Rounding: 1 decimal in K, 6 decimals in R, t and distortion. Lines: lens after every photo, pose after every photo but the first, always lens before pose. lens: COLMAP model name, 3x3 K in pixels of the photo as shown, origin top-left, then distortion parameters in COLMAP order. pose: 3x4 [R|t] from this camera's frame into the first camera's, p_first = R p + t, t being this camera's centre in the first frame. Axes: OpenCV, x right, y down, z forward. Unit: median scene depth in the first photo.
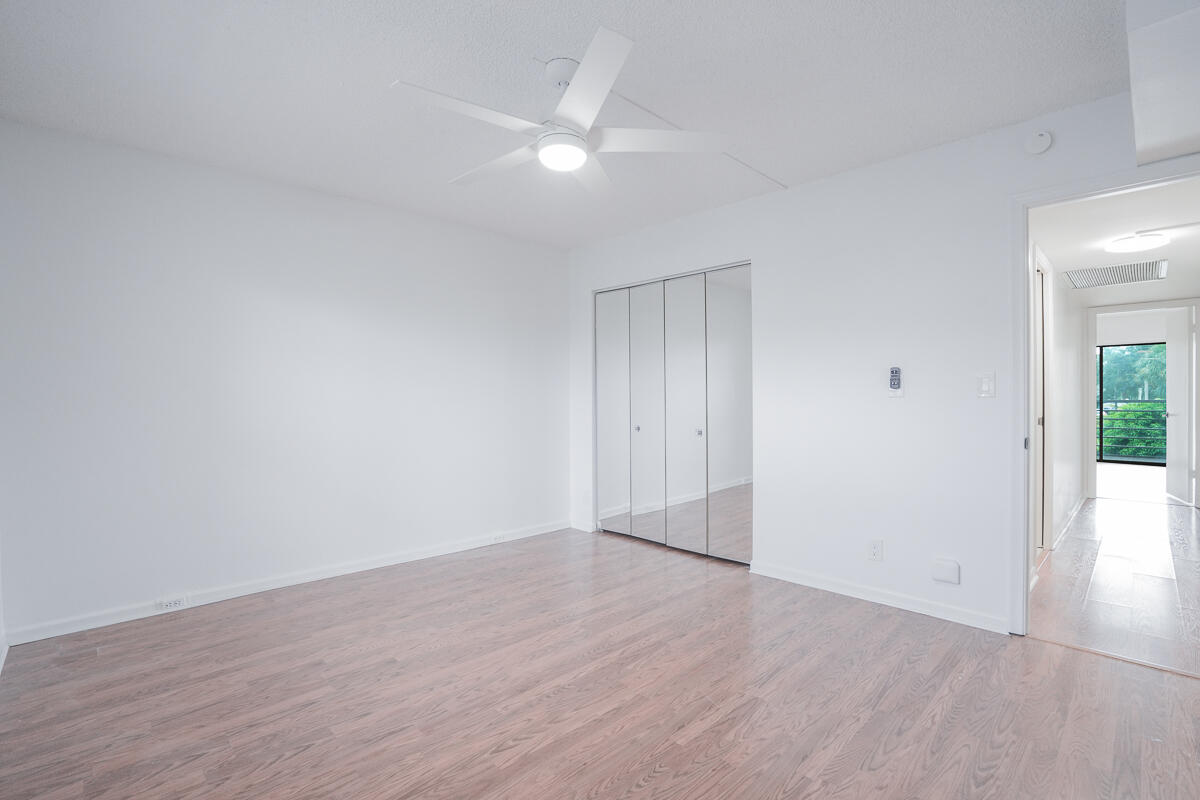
lens RADIAL K [[572.9, 0, 596.4], [0, 572.9, 398.5], [0, 0, 1]] dist [-0.052155, 0.017076]
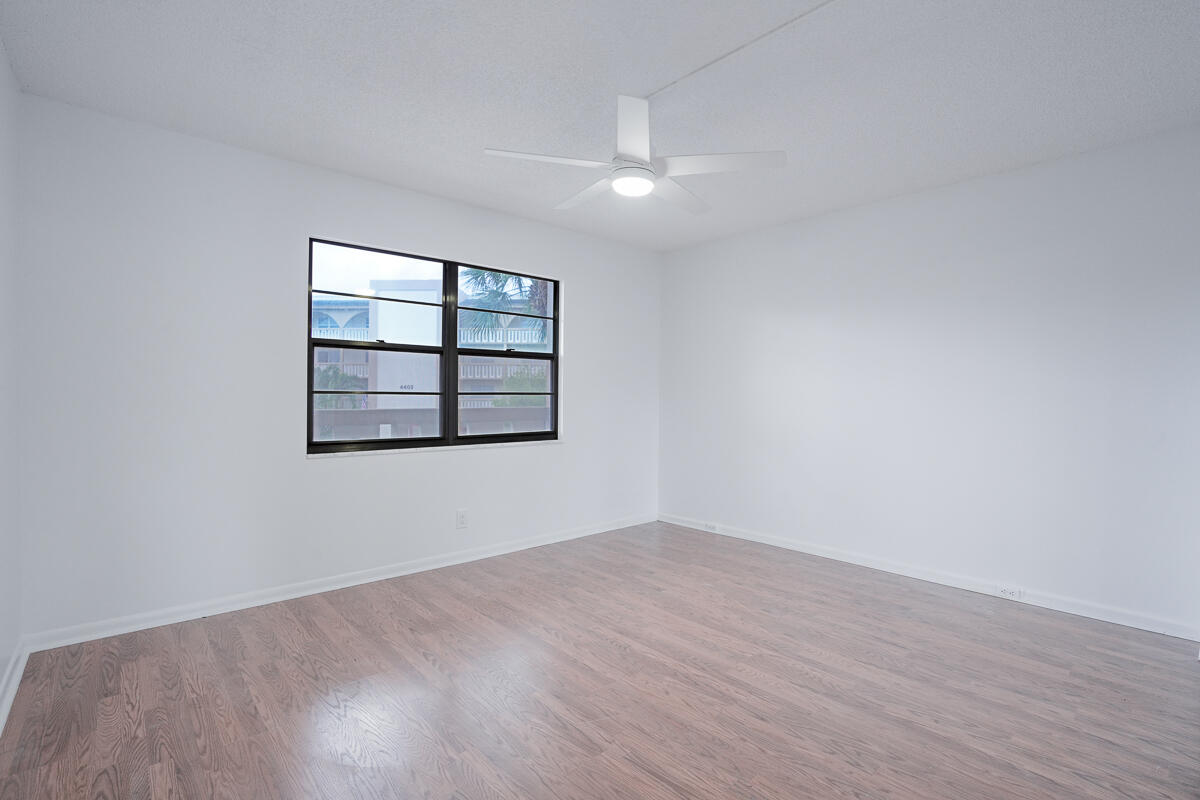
lens RADIAL K [[551.4, 0, 609.2], [0, 551.4, 398.4], [0, 0, 1]] dist [-0.063940, 0.022593]
pose [[-0.044590, 0.006169, -0.998986, 0.872276], [-0.009330, 0.999935, 0.006591, -0.010446], [0.998962, 0.009615, -0.044530, 0.824879]]
